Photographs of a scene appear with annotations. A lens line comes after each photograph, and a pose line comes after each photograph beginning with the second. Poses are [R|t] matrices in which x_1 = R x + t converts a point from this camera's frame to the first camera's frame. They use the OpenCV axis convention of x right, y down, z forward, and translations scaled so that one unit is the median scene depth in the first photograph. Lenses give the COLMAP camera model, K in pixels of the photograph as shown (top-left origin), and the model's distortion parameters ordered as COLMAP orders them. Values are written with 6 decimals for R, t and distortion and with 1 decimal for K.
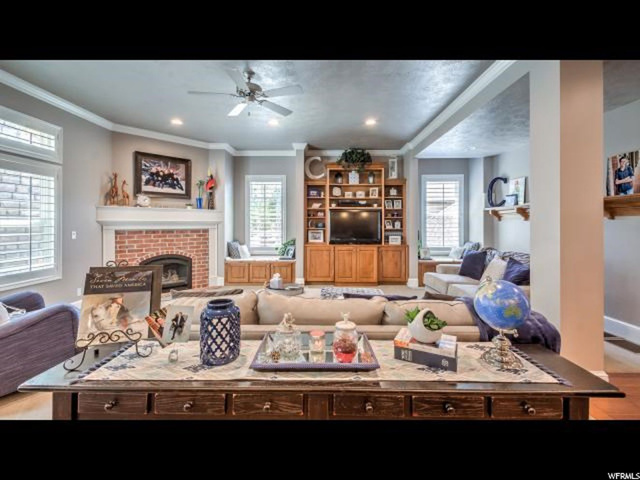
lens RADIAL K [[285.8, 0, 323.4], [0, 285.8, 224.8], [0, 0, 1]] dist [0.008699, -0.005974]
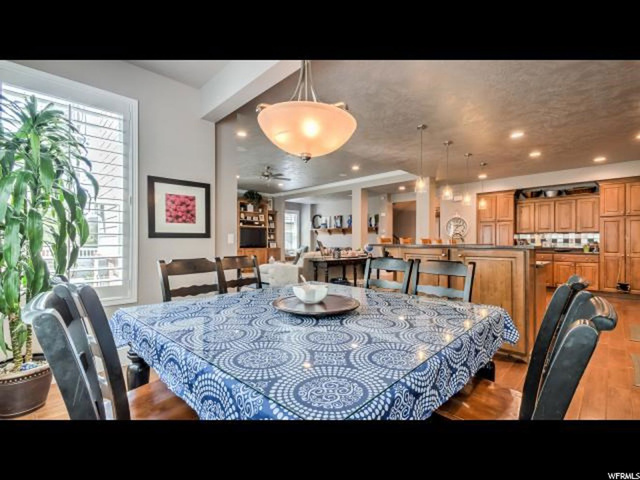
lens RADIAL K [[285.8, 0, 319.2], [0, 285.8, 243.0], [0, 0, 1]] dist [0.008699, -0.005974]
pose [[0.696760, -0.002371, 0.717300, -0.864956], [0.000312, 0.999995, 0.003003, 0.035477], [-0.717304, -0.001869, 0.696758, -0.470094]]
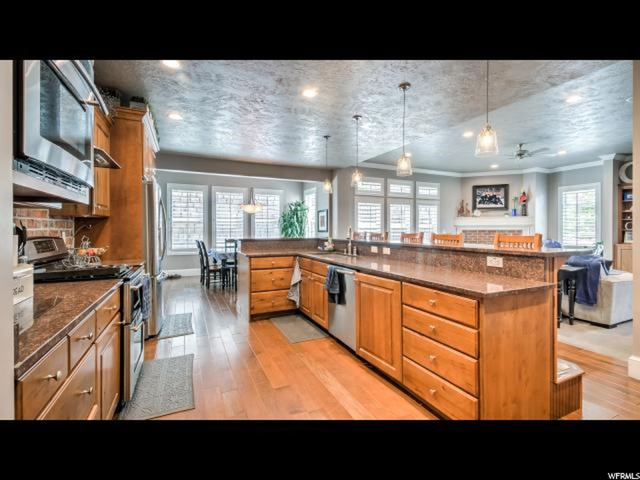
lens RADIAL K [[285.8, 0, 315.3], [0, 285.8, 229.3], [0, 0, 1]] dist [0.008699, -0.005974]
pose [[0.413735, -0.003240, -0.910392, 0.477891], [-0.003234, 0.999982, -0.005029, 0.021866], [0.910392, 0.005025, 0.413717, -0.537282]]
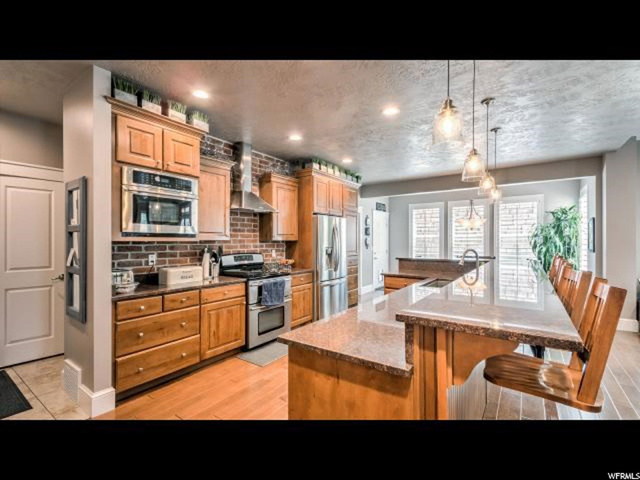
lens RADIAL K [[285.8, 0, 322.1], [0, 285.8, 242.7], [0, 0, 1]] dist [0.008699, -0.005974]
pose [[-0.578354, 0.004376, -0.815774, 0.480752], [-0.005376, 0.999943, 0.009175, -0.002383], [0.815768, 0.009692, -0.578298, -0.151591]]
